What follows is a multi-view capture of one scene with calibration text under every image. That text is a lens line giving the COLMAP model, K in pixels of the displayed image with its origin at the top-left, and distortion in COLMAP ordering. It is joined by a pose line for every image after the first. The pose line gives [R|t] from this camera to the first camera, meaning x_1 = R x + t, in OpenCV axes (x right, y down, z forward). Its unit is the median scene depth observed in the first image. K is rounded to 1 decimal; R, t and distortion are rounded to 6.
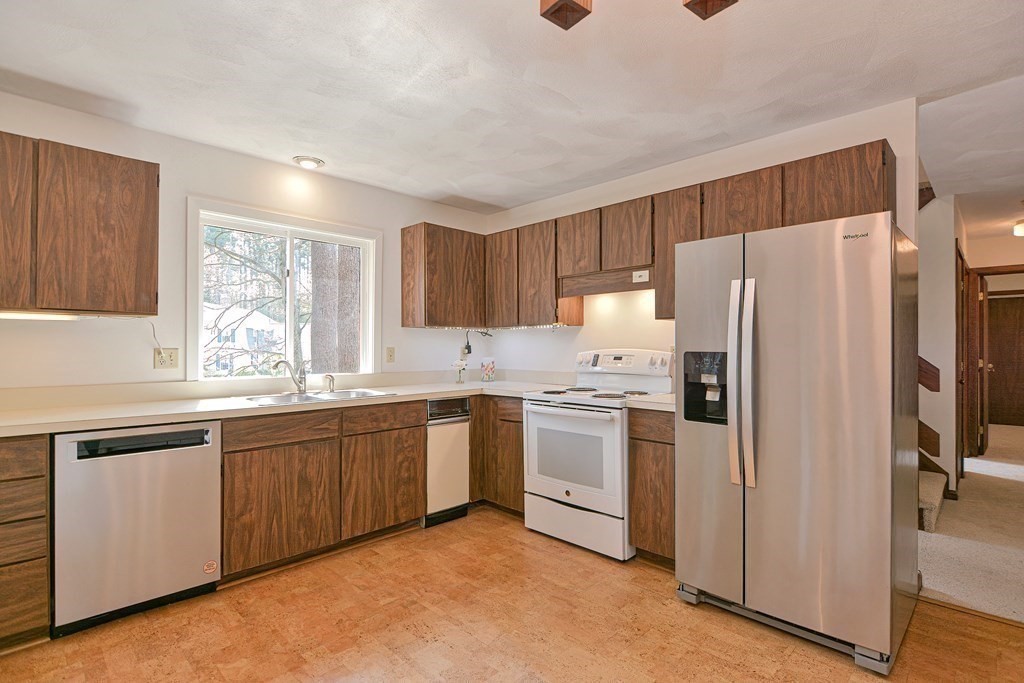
lens RADIAL K [[493.1, 0, 511.2], [0, 493.1, 345.7], [0, 0, 1]] dist [0.003596, -0.008617]
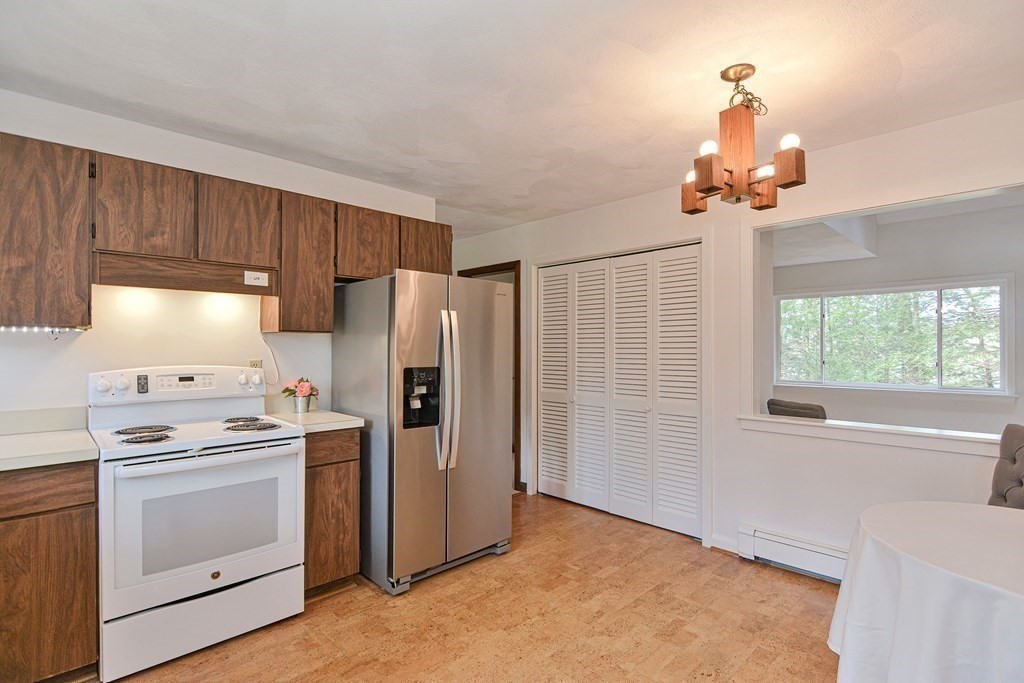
lens RADIAL K [[493.1, 0, 513.5], [0, 493.1, 347.3], [0, 0, 1]] dist [0.003596, -0.008617]
pose [[0.015778, 0.000651, 0.999875, -0.602396], [-0.005101, 0.999987, -0.000571, -0.027943], [-0.999863, -0.005092, 0.015781, 0.588046]]
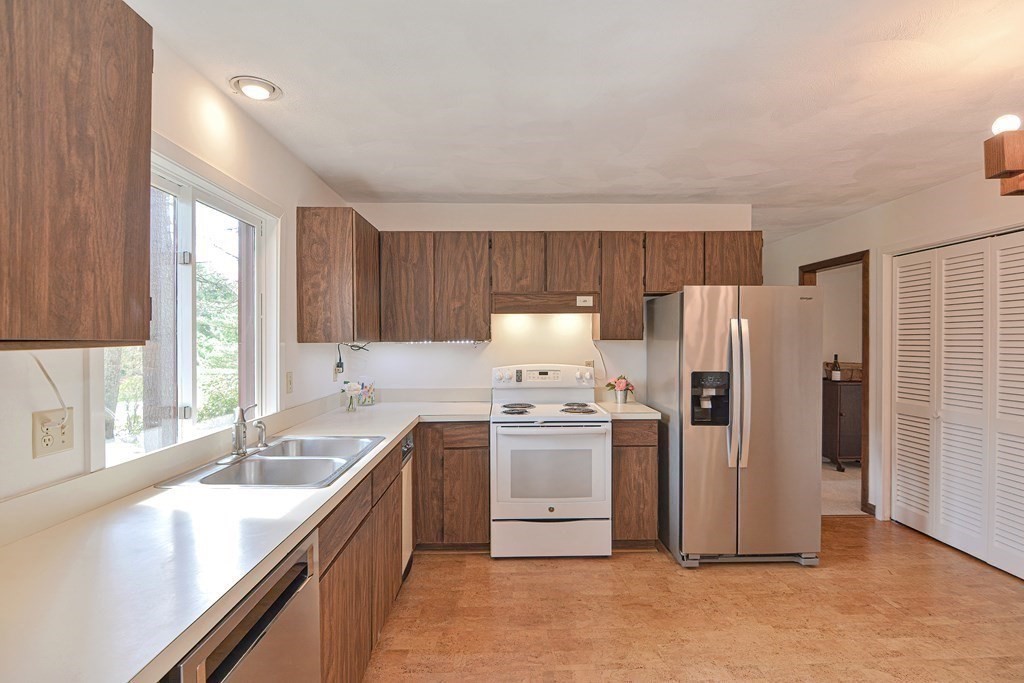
lens RADIAL K [[493.1, 0, 512.1], [0, 493.1, 344.0], [0, 0, 1]] dist [0.003596, -0.008617]
pose [[0.694817, -0.008088, 0.719141, -0.704087], [0.000693, 0.999944, 0.010576, -0.058204], [-0.719187, -0.006850, 0.694783, 0.360993]]
